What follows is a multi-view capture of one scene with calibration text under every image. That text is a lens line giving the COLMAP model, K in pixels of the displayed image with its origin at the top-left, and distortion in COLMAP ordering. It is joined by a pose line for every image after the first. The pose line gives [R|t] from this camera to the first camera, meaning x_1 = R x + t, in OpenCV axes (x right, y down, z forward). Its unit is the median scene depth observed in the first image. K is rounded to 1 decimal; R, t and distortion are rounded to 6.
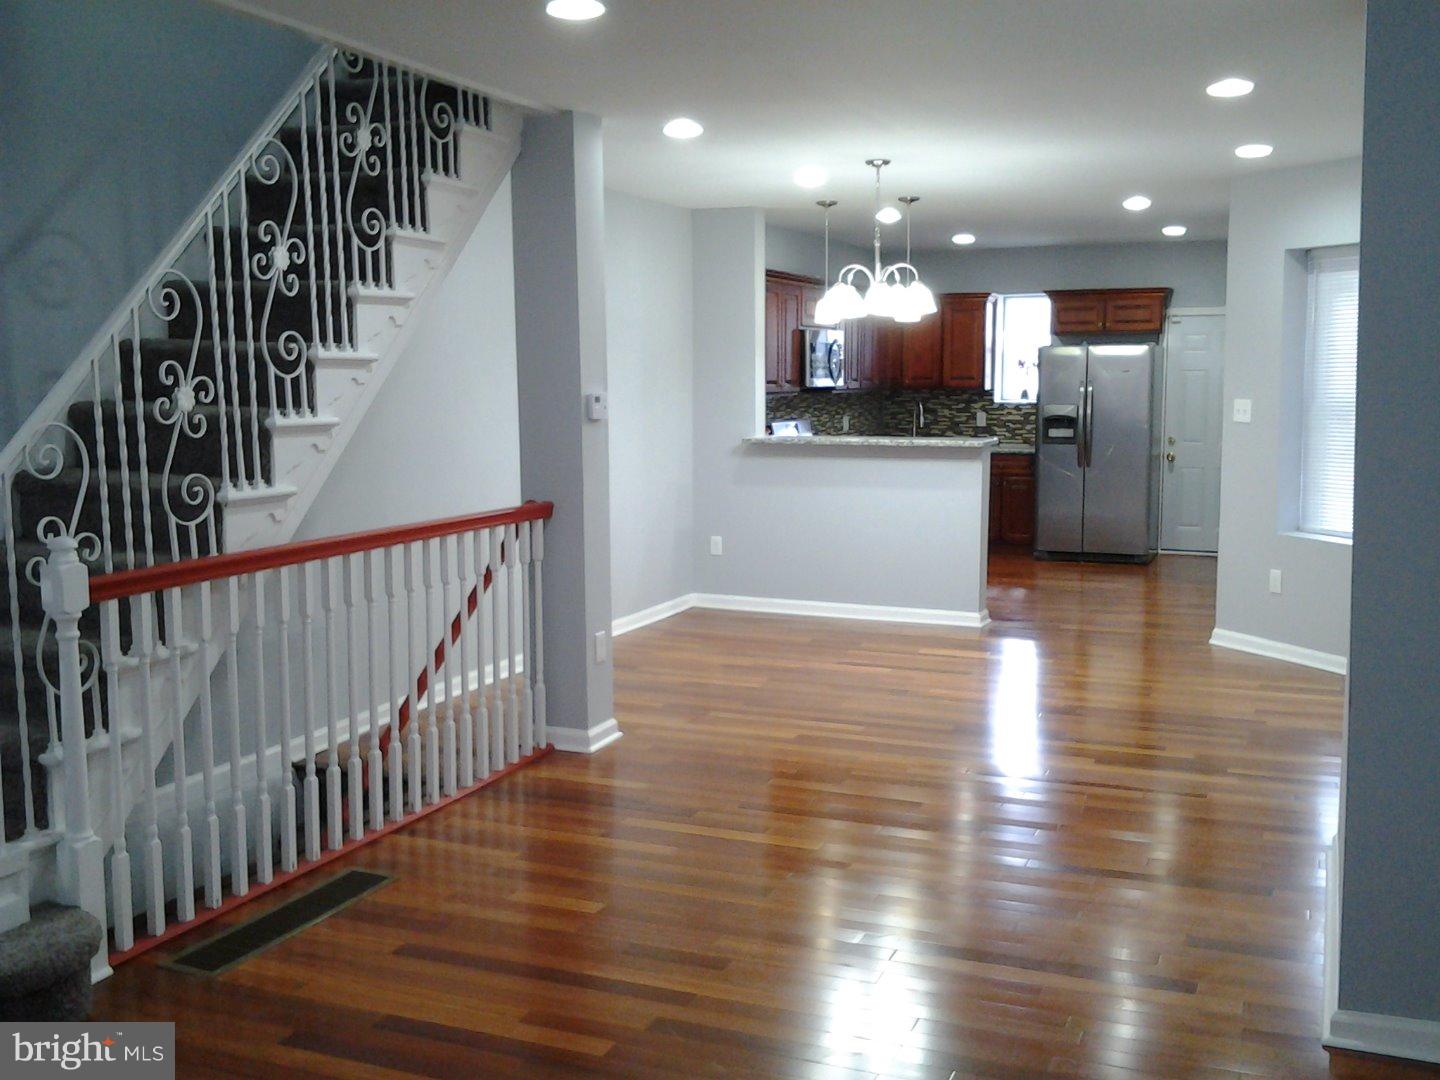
lens RADIAL K [[1410.9, 0, 730.4], [0, 1410.9, 535.3], [0, 0, 1]] dist [0.128262, -0.309858]
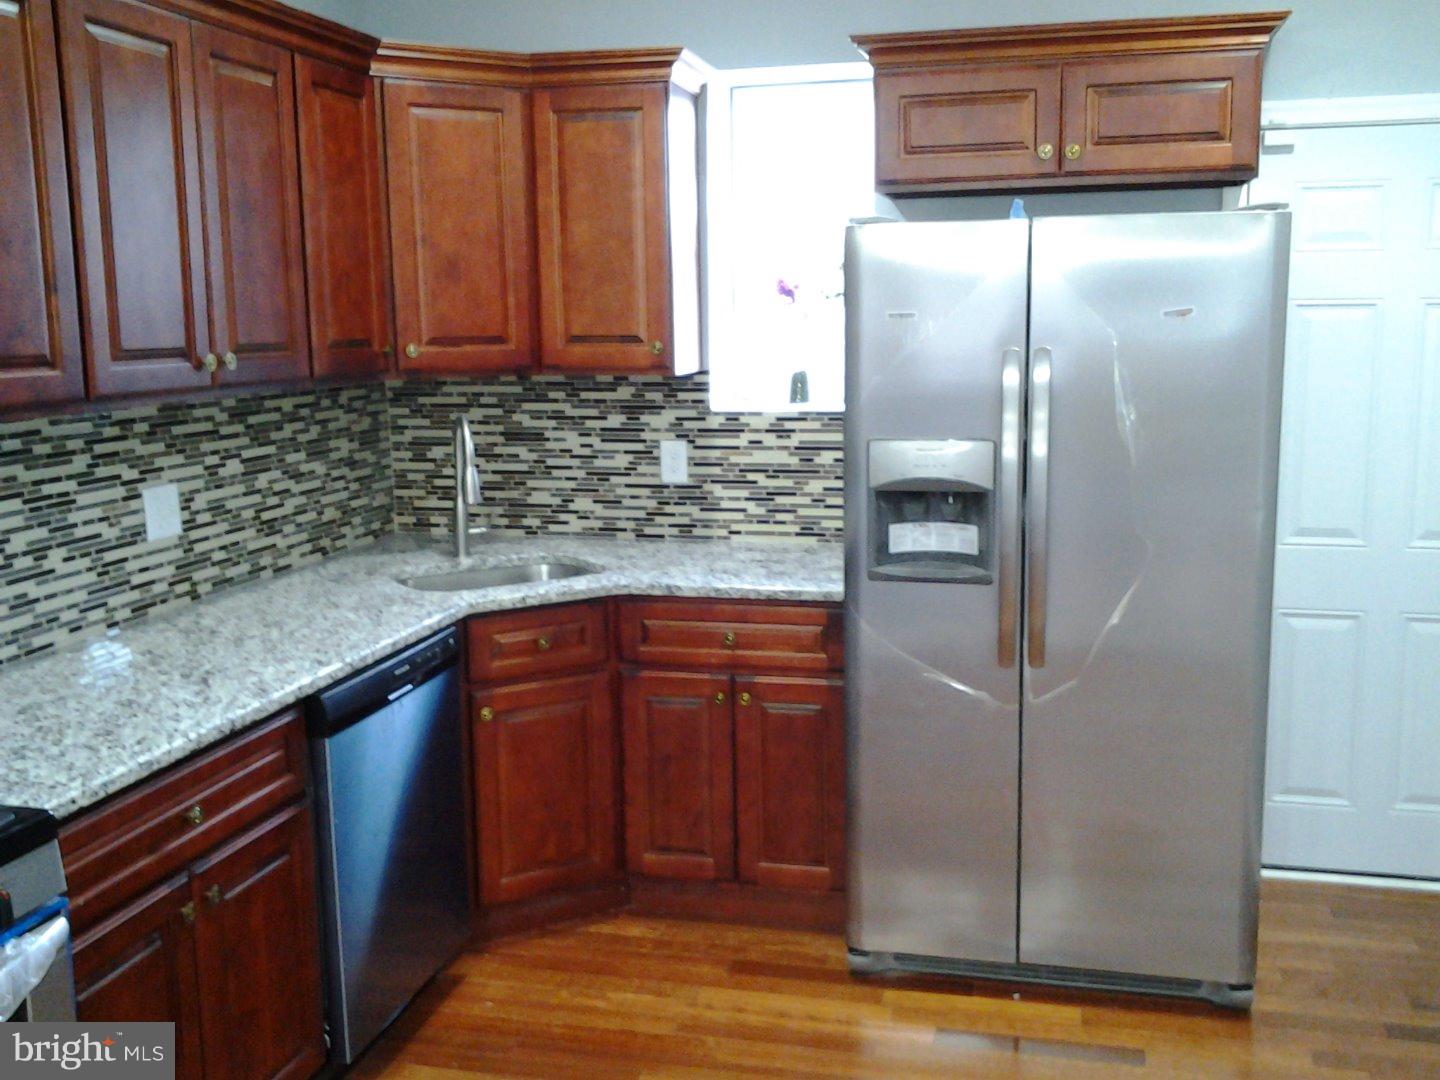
lens RADIAL K [[1410.9, 0, 730.4], [0, 1410.9, 535.3], [0, 0, 1]] dist [0.128262, -0.309858]
pose [[0.987544, -0.035375, 0.153315, 0.147928], [0.028776, 0.998570, 0.045048, -0.084366], [-0.154689, -0.040076, 0.987150, 0.716649]]
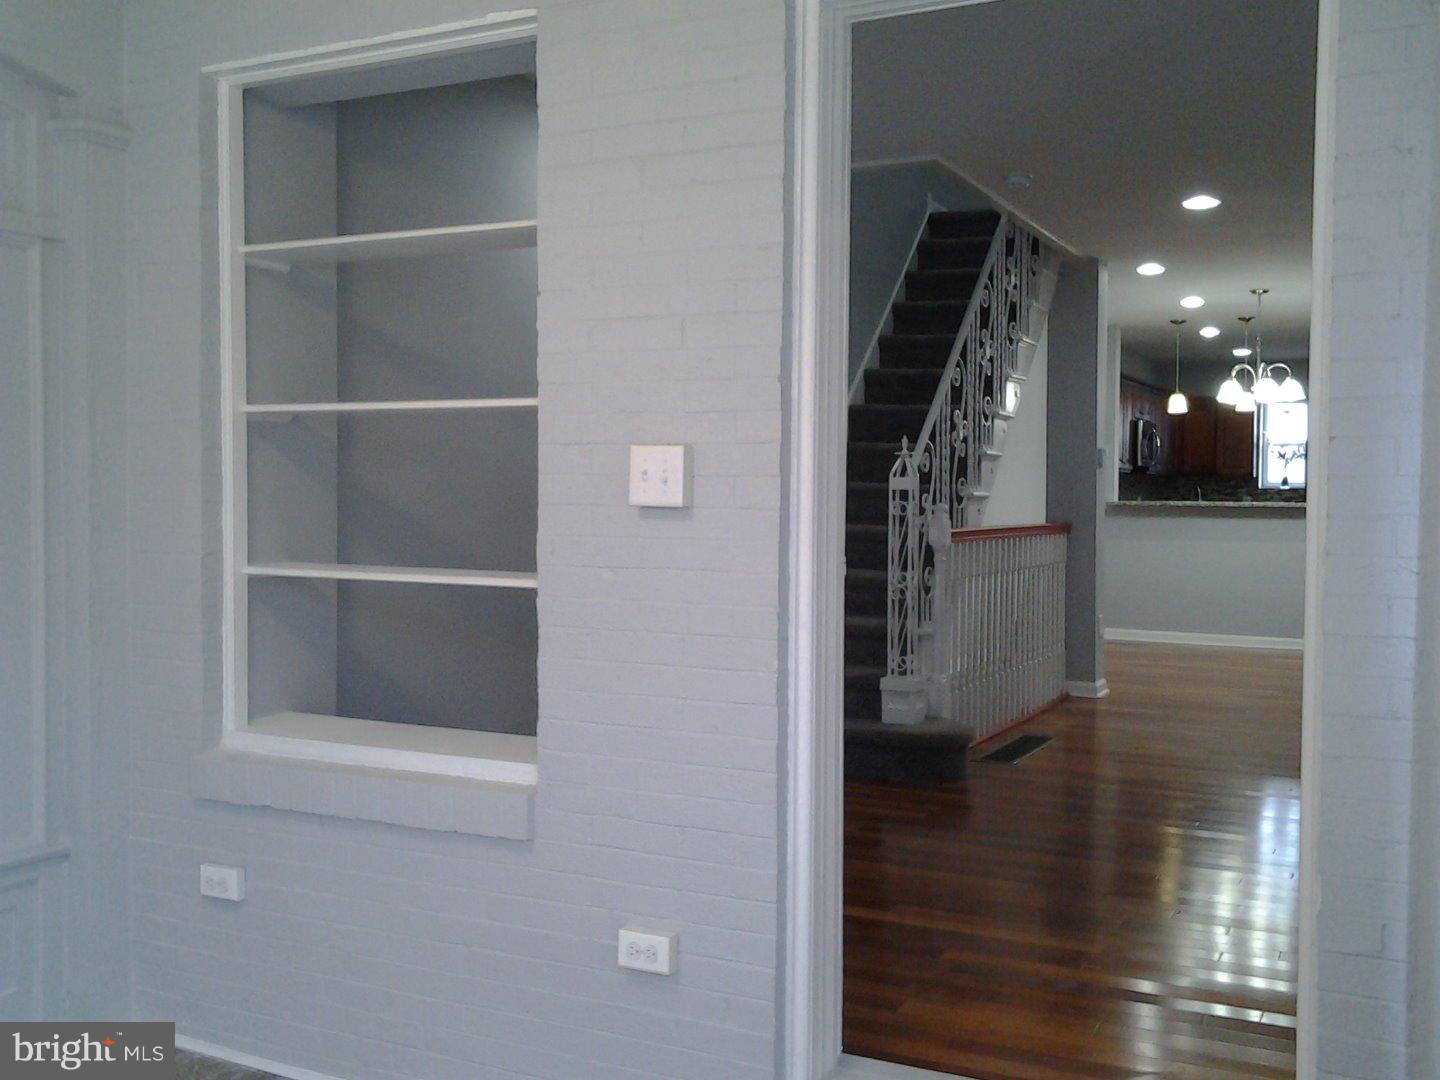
lens RADIAL K [[1410.9, 0, 730.4], [0, 1410.9, 535.3], [0, 0, 1]] dist [0.128262, -0.309858]
pose [[0.997871, 0.012682, -0.063972, -0.190698], [-0.018156, 0.996154, -0.085719, 0.060394], [0.062639, 0.086698, 0.994263, -0.231820]]
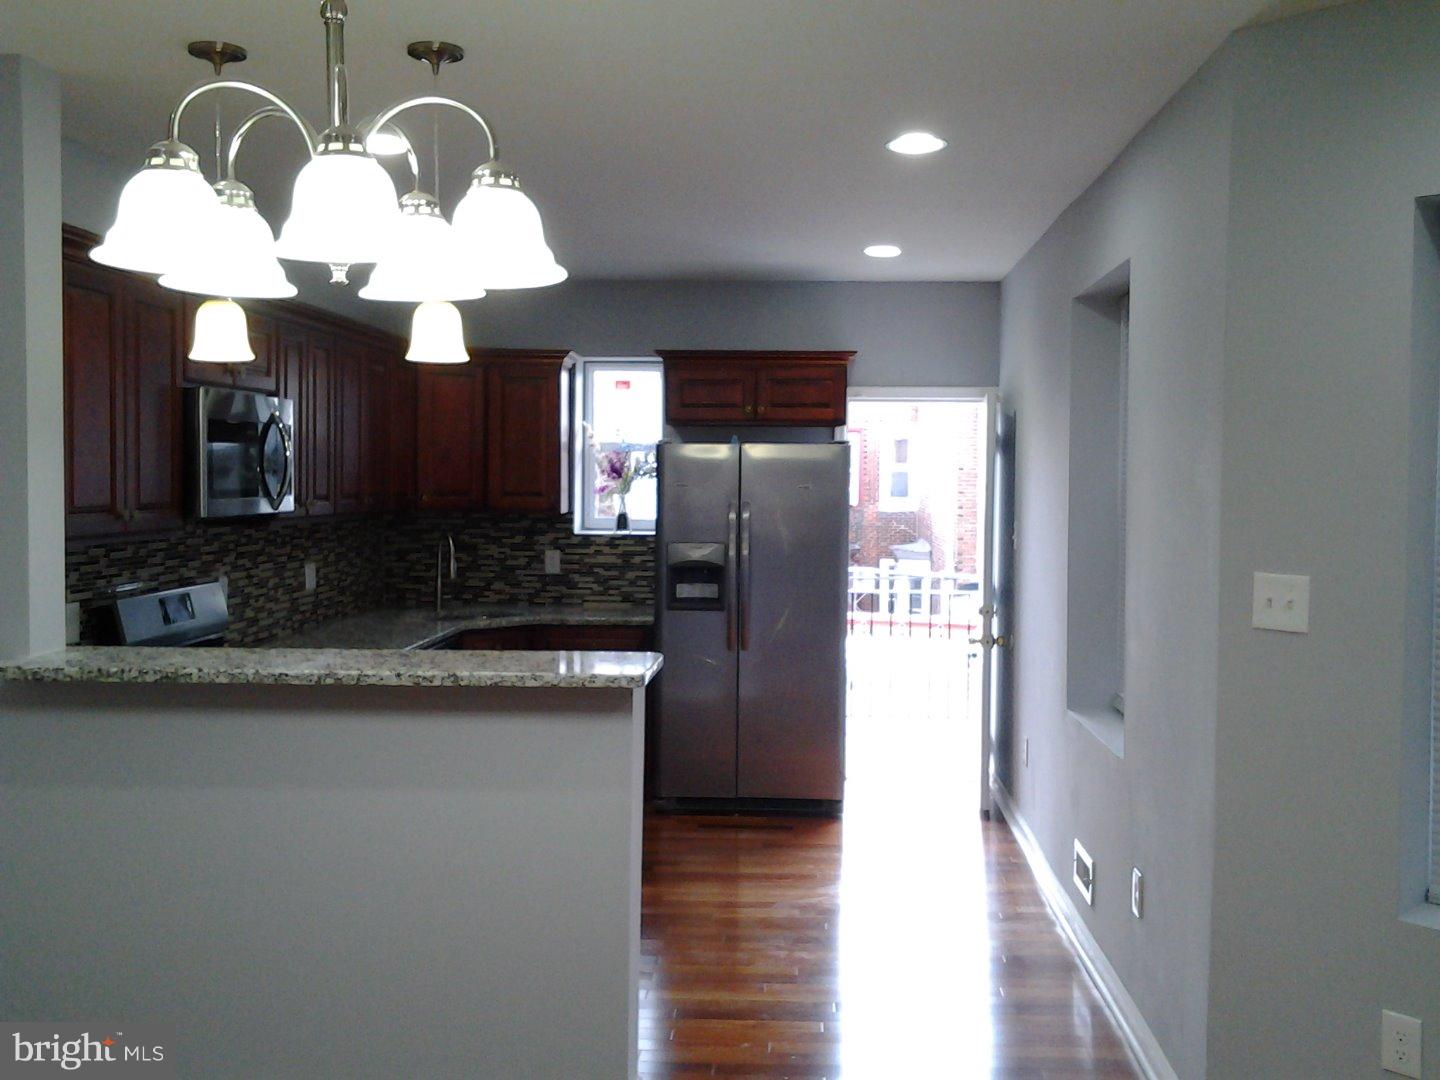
lens RADIAL K [[1410.9, 0, 730.4], [0, 1410.9, 535.3], [0, 0, 1]] dist [0.128262, -0.309858]
pose [[0.941731, -0.003490, 0.336349, 0.050544], [0.027507, 0.997396, -0.066665, -0.054640], [-0.335240, 0.072033, 0.939375, 0.441652]]
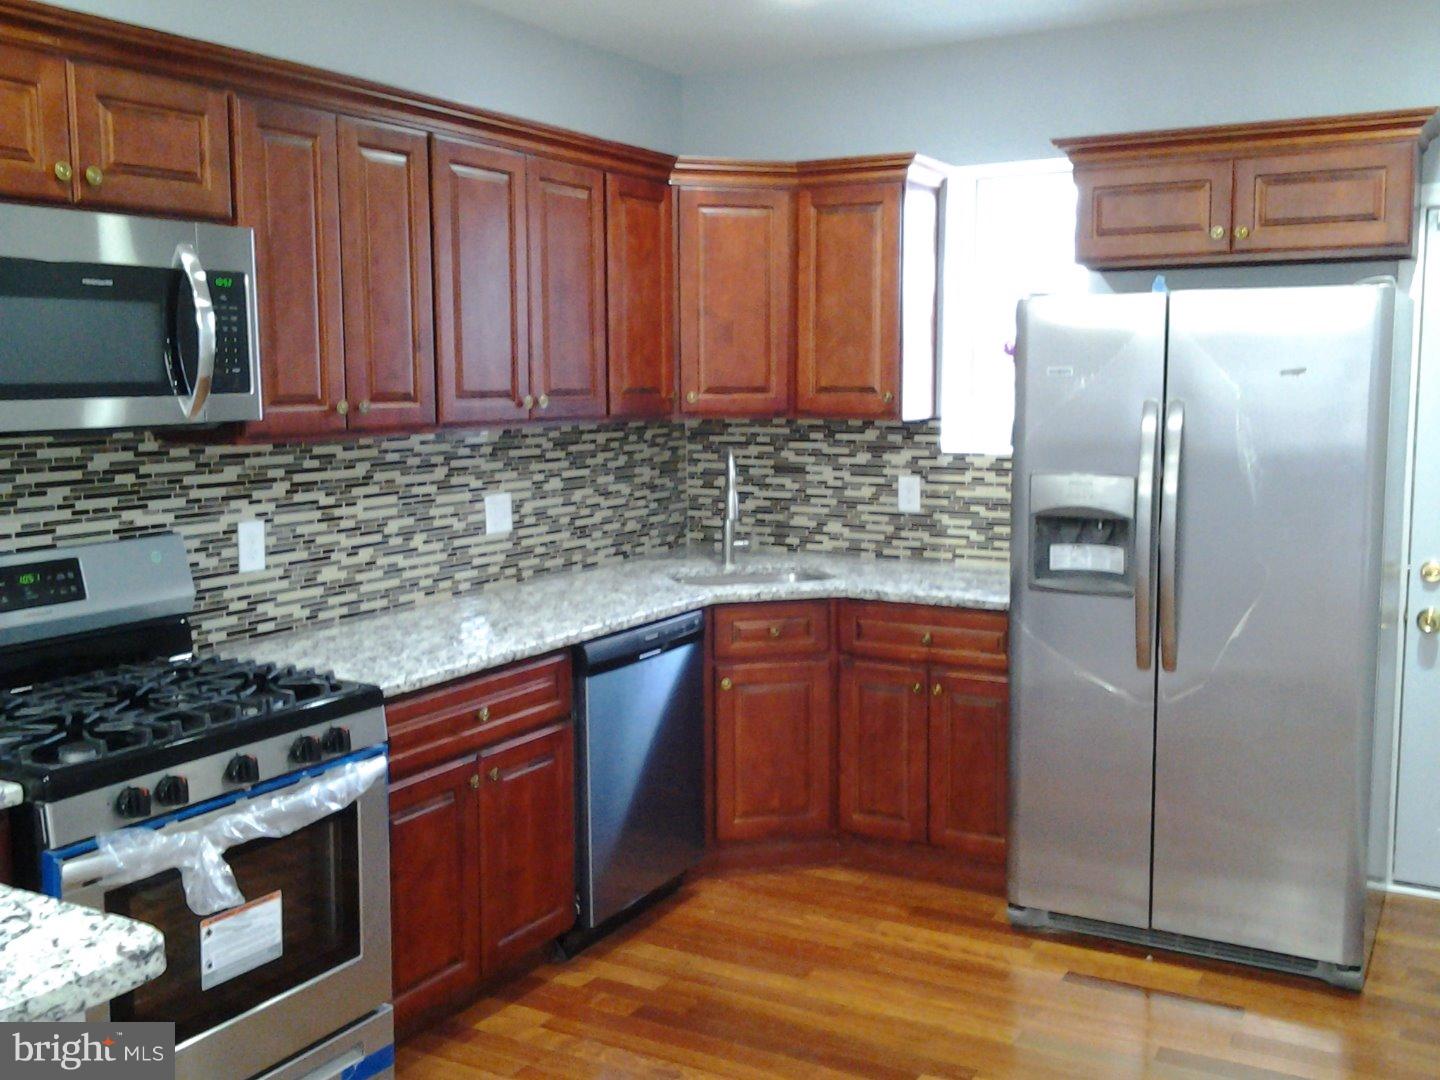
lens RADIAL K [[1410.9, 0, 730.4], [0, 1410.9, 535.3], [0, 0, 1]] dist [0.128262, -0.309858]
pose [[0.993038, 0.012214, -0.117158, 0.184917], [-0.011959, 0.999924, 0.002880, -0.075694], [0.117184, -0.001459, 0.993109, 0.648361]]
